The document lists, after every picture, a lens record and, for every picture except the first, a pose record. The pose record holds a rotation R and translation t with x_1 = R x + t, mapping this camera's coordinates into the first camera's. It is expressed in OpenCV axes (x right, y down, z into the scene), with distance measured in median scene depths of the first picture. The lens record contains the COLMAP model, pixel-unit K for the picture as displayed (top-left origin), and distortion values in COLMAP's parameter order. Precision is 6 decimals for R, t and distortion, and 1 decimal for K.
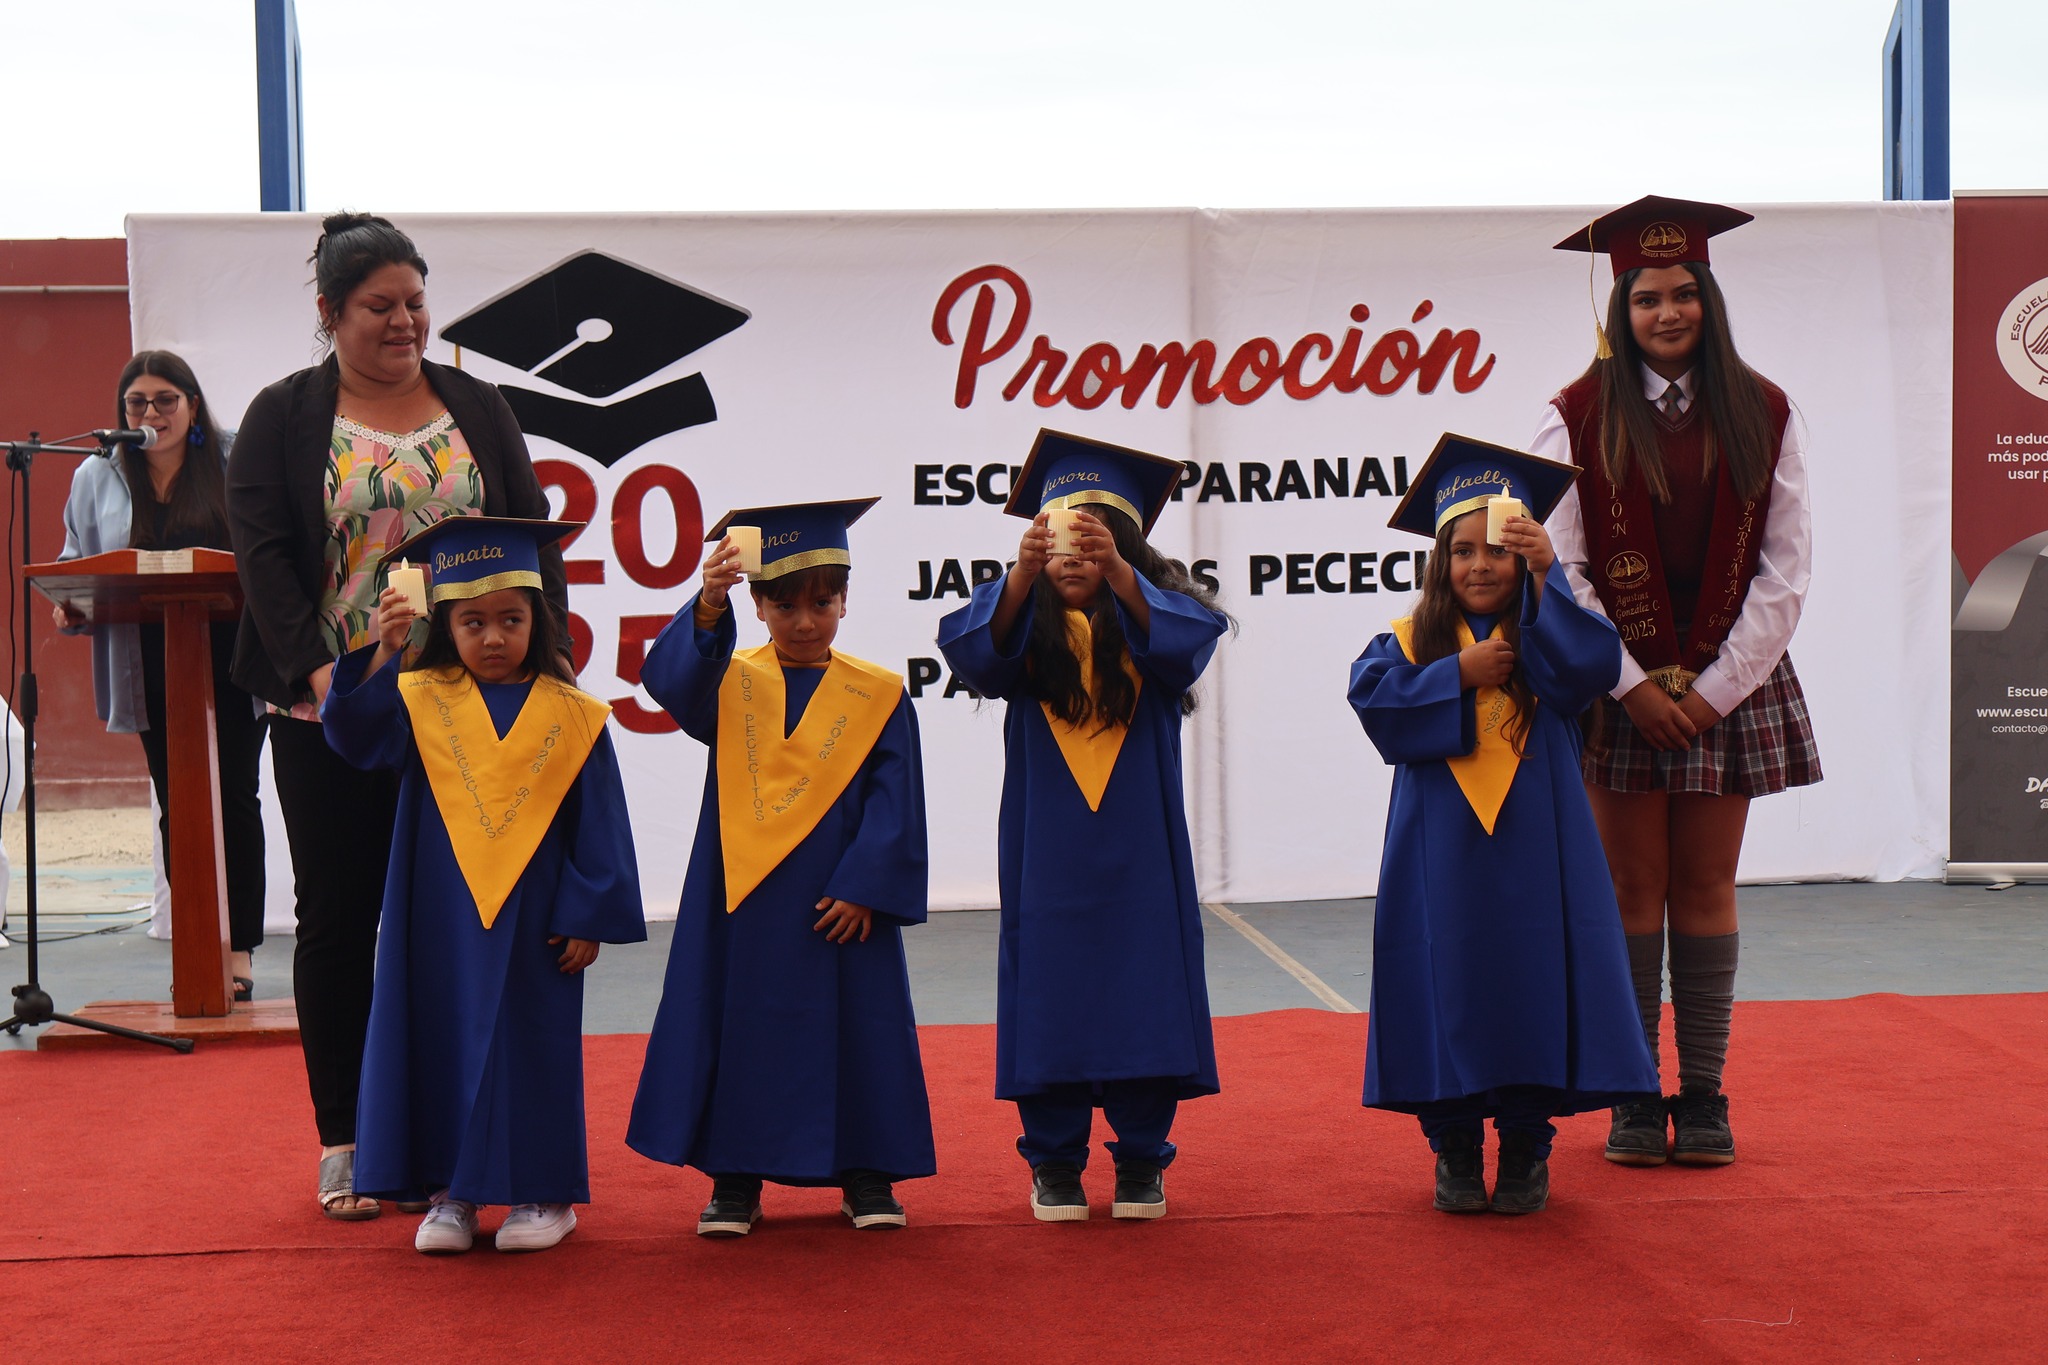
lens RADIAL K [[3166.4, 0, 1017.1], [0, 3166.4, 703.5], [0, 0, 1]] dist [0.006398, -0.072071]
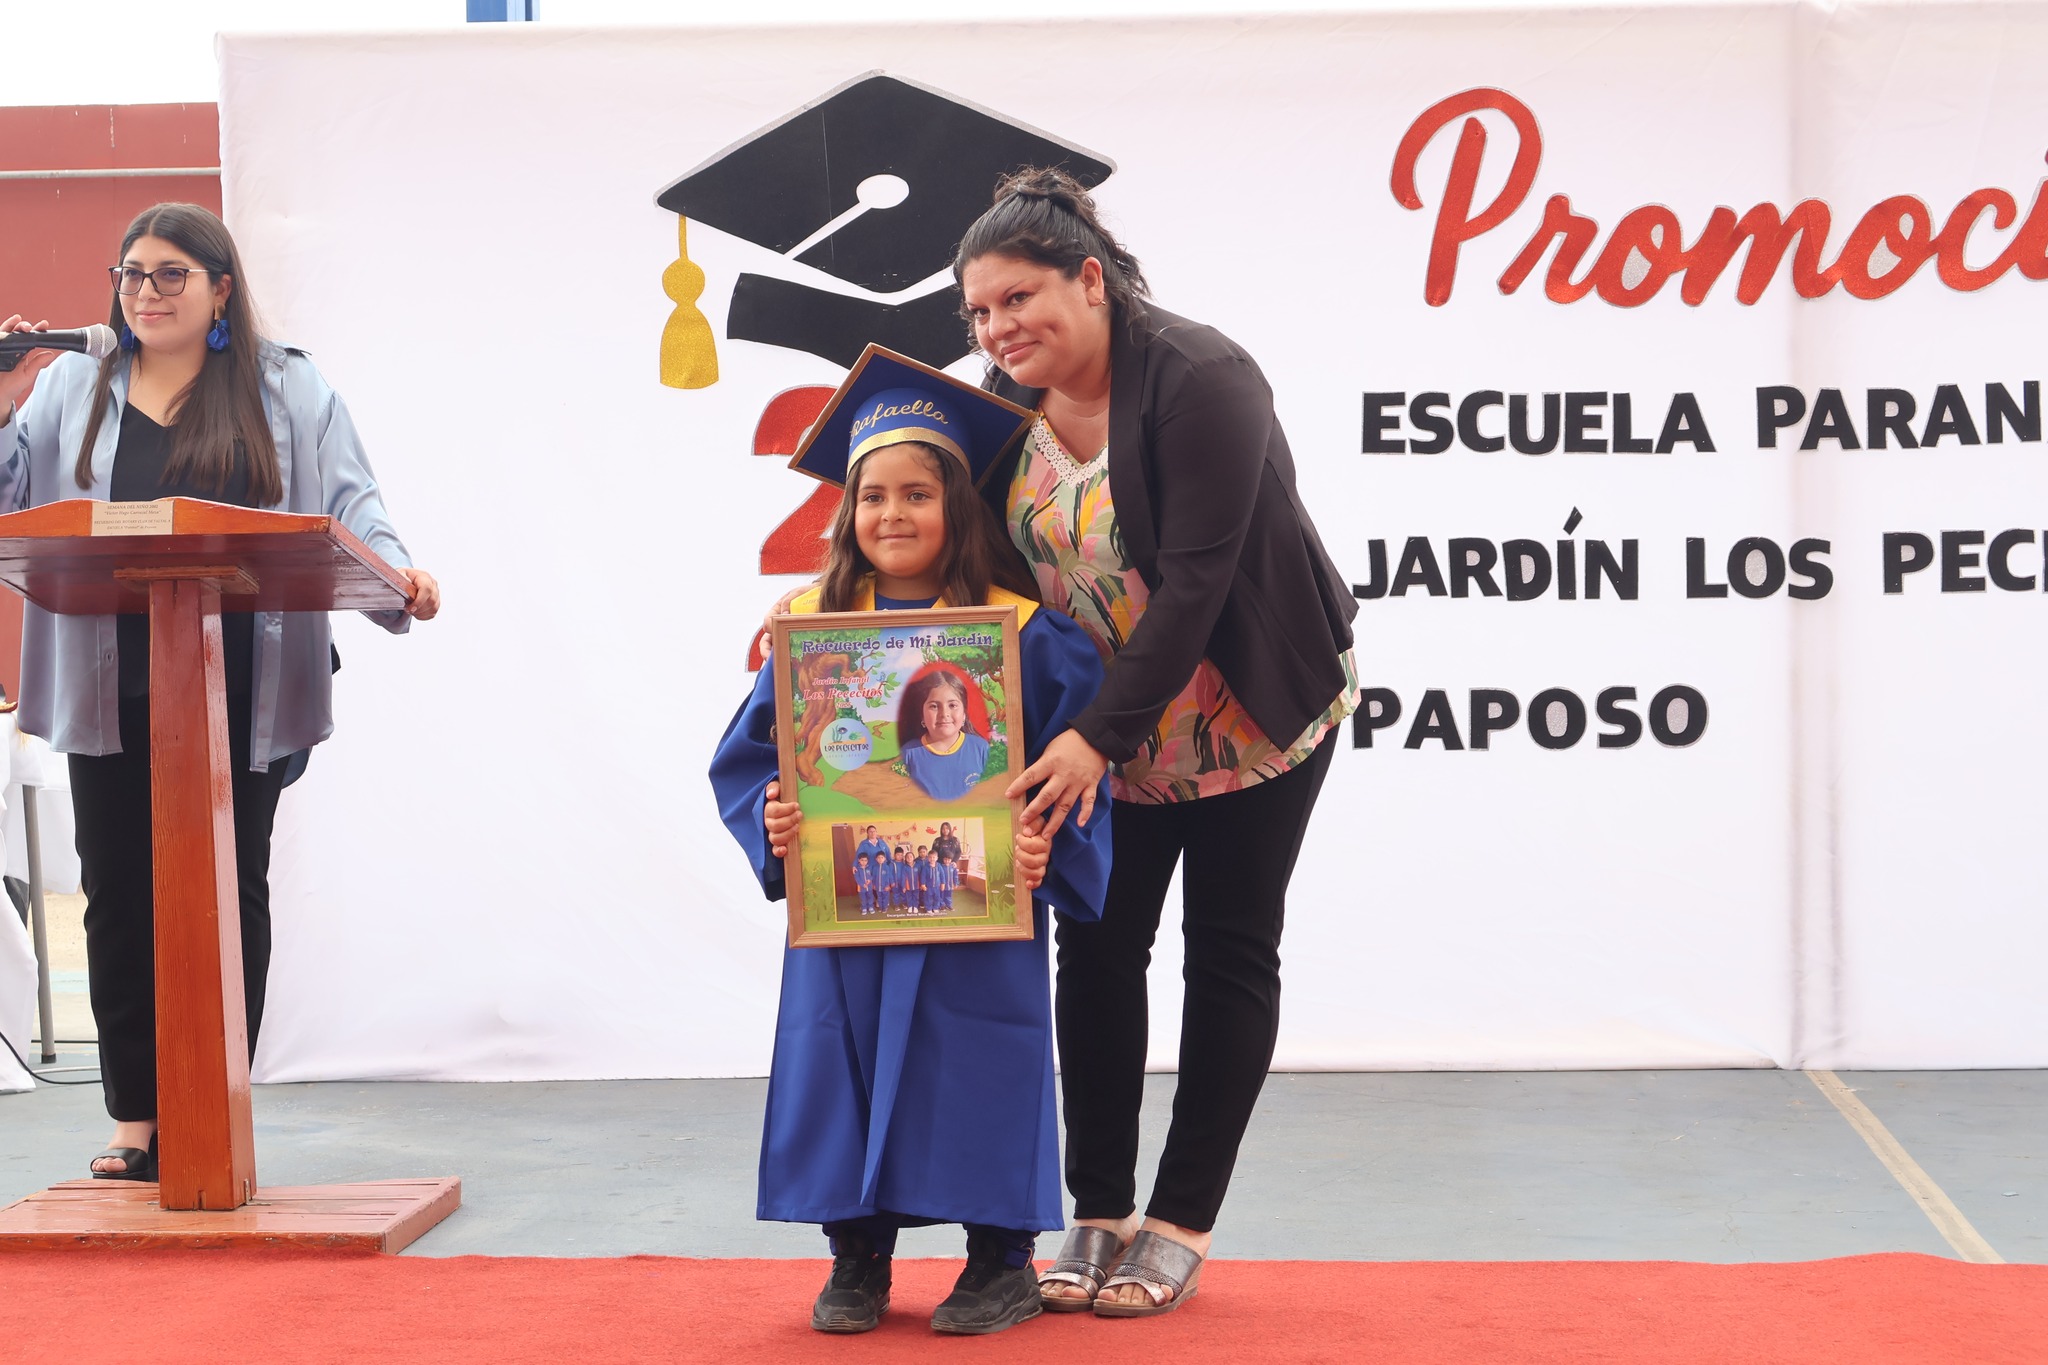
lens RADIAL K [[3789.0, 0, 1149.4], [0, 3789.0, 711.2], [0, 0, 1]] dist [0.004611, 0.128199]
pose [[0.987022, 0.009245, -0.160316, 0.050594], [-0.013444, 0.999594, -0.025129, 0.011211], [0.160018, 0.026958, 0.986746, 0.215936]]
